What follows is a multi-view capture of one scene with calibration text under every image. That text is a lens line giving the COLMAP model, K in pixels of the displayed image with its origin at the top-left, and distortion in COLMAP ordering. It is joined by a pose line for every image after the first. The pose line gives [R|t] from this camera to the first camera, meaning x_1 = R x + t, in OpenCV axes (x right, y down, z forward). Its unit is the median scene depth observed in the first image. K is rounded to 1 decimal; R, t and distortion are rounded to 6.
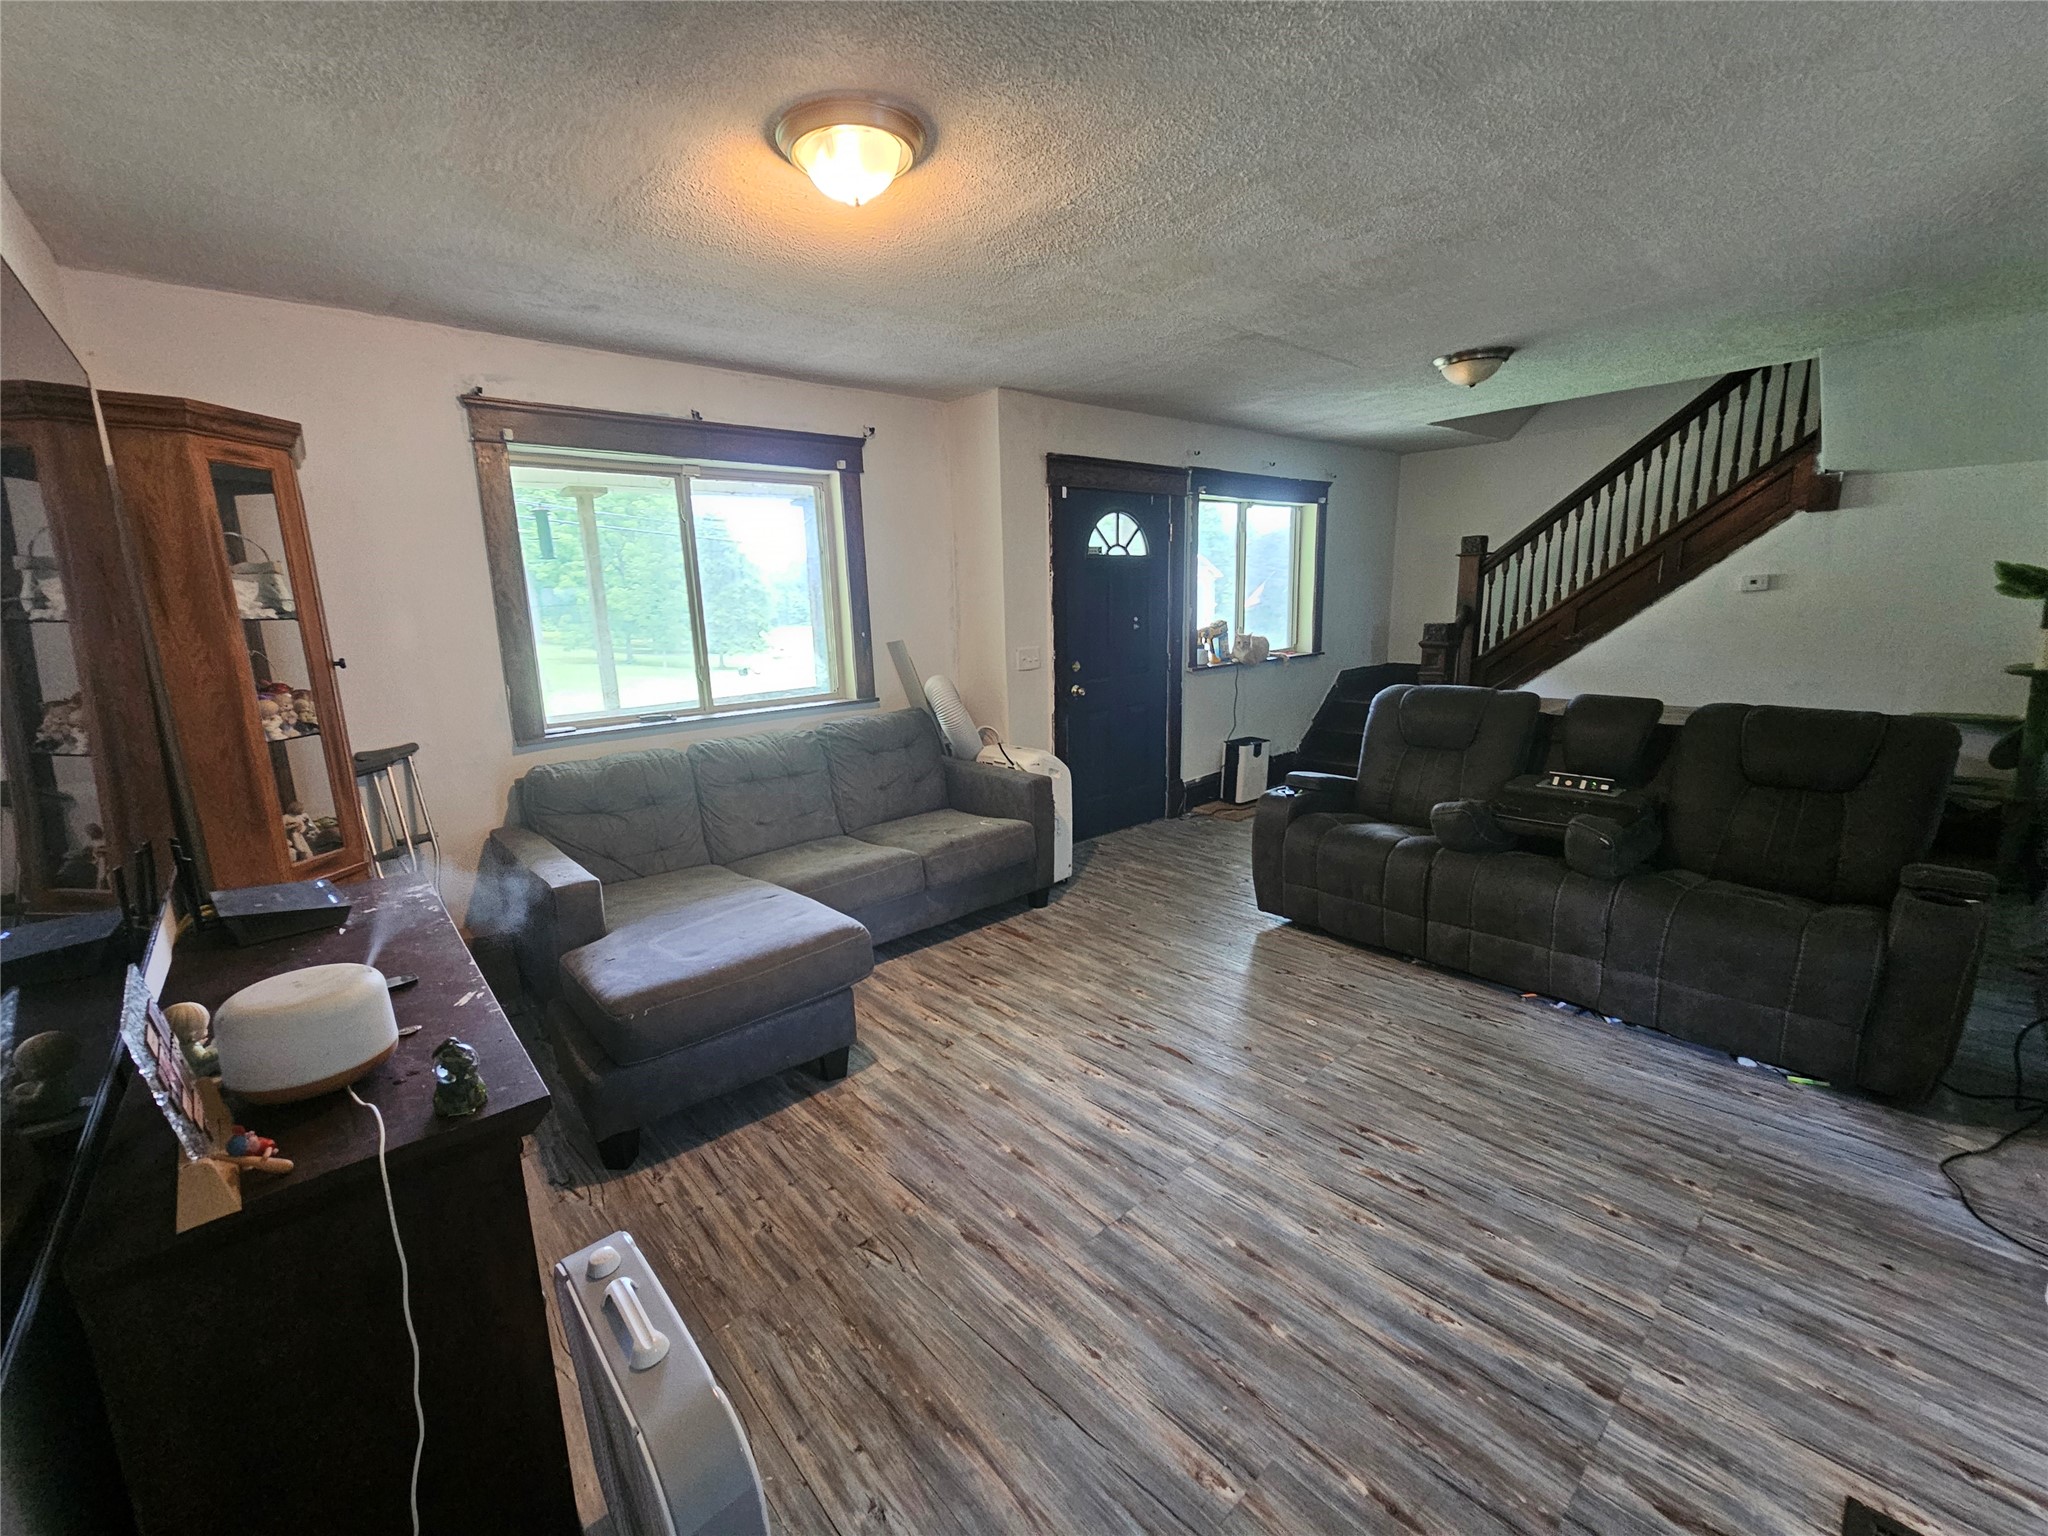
lens RADIAL K [[835.2, 0, 1024.0], [0, 835.2, 768.0], [0, 0, 1]] dist [-0.000059, 0.000010]
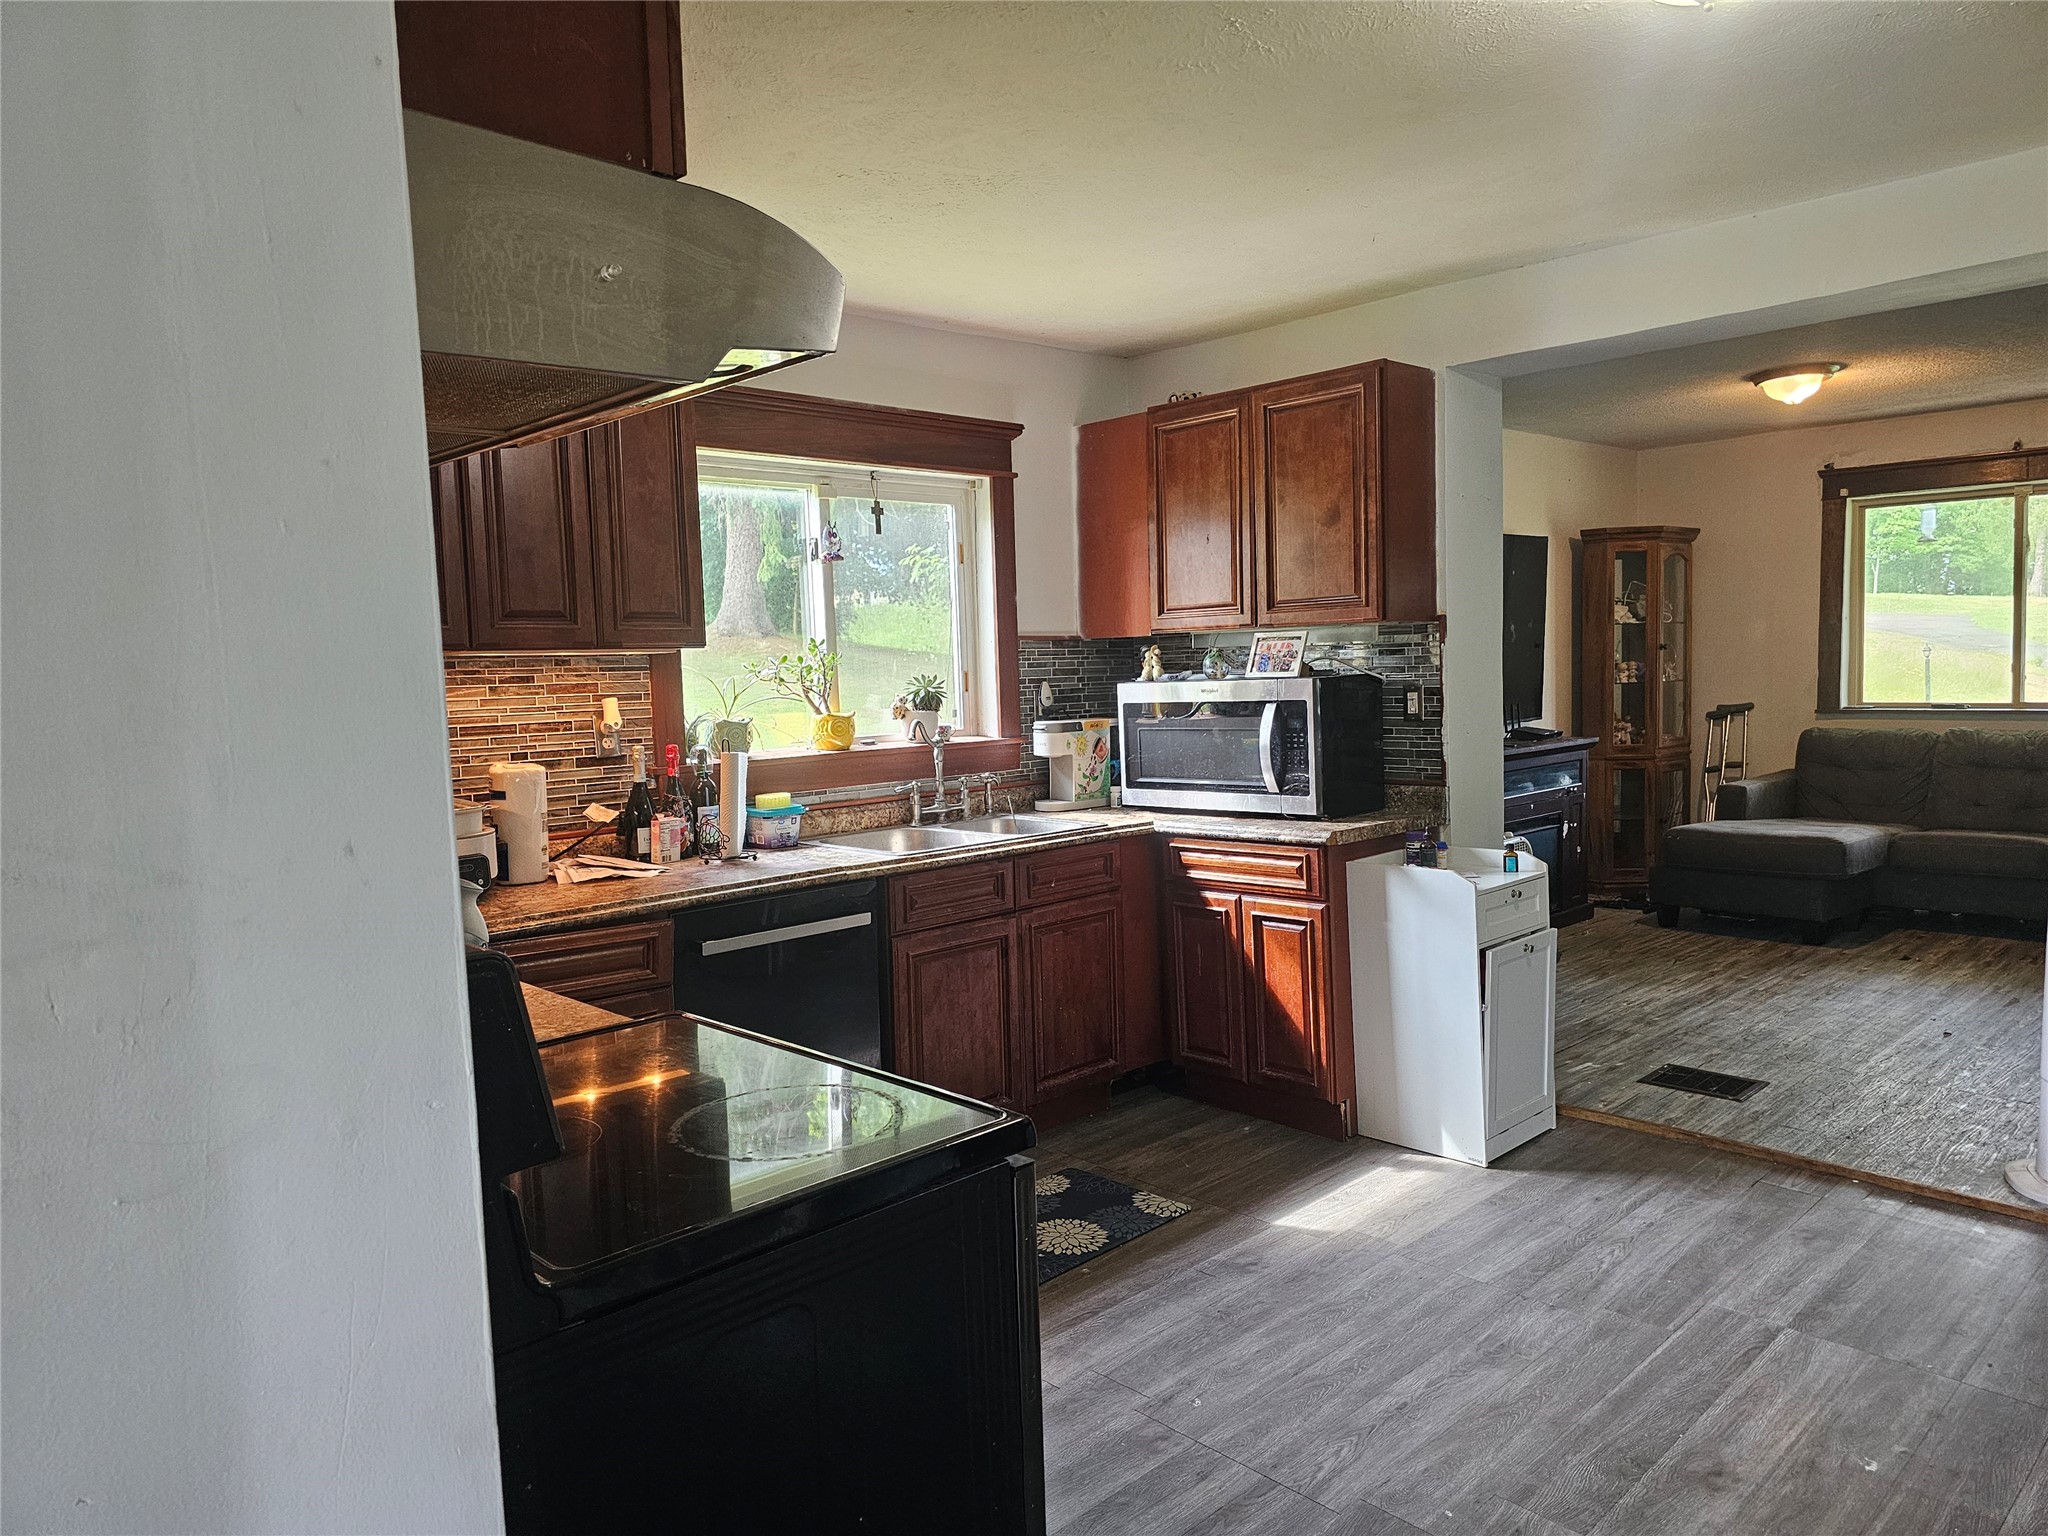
lens RADIAL K [[1395.1, 0, 1024.0], [0, 1395.1, 768.0], [0, 0, 1]] dist [0.001077, 0.000224]
pose [[0.051309, 0.108011, -0.992825, 1.559333], [-0.168464, 0.980824, 0.097999, 0.053433], [0.984372, 0.162226, 0.068521, -0.408738]]
